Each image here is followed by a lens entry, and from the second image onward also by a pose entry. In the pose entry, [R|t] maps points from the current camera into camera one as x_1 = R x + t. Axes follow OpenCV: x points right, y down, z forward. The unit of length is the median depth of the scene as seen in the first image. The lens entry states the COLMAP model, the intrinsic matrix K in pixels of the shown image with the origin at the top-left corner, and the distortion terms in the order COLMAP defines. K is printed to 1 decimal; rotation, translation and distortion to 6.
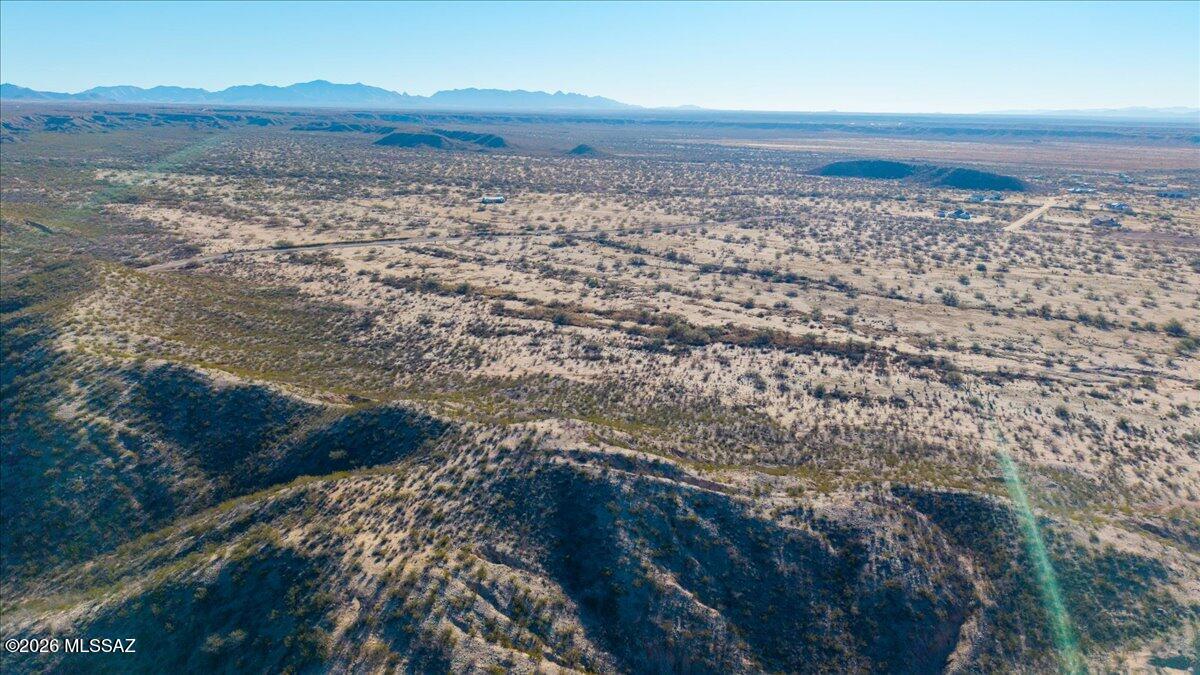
lens RADIAL K [[796.0, 0, 593.9], [0, 796.0, 335.5], [0, 0, 1]] dist [0.030538, -0.040867]
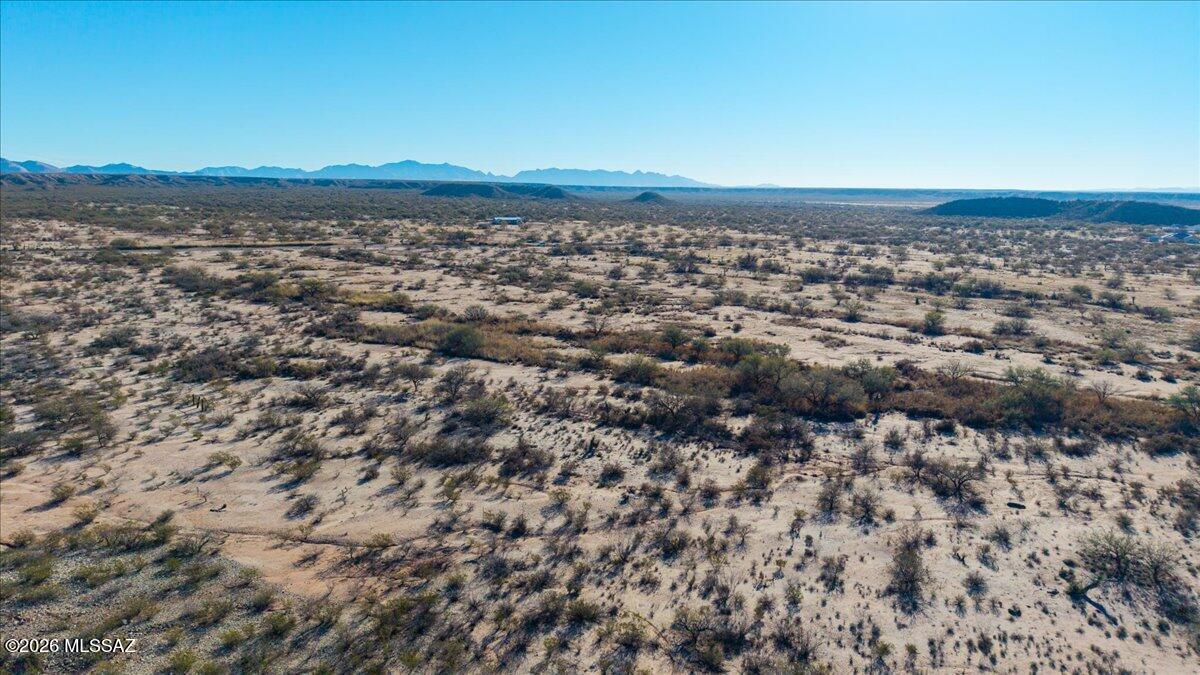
lens RADIAL K [[796.0, 0, 593.5], [0, 796.0, 345.4], [0, 0, 1]] dist [0.030538, -0.040867]
pose [[0.995334, 0.017233, -0.094934, 0.063752], [-0.024876, 0.996491, -0.079920, 0.009836], [0.093223, 0.081909, 0.992270, 0.632409]]
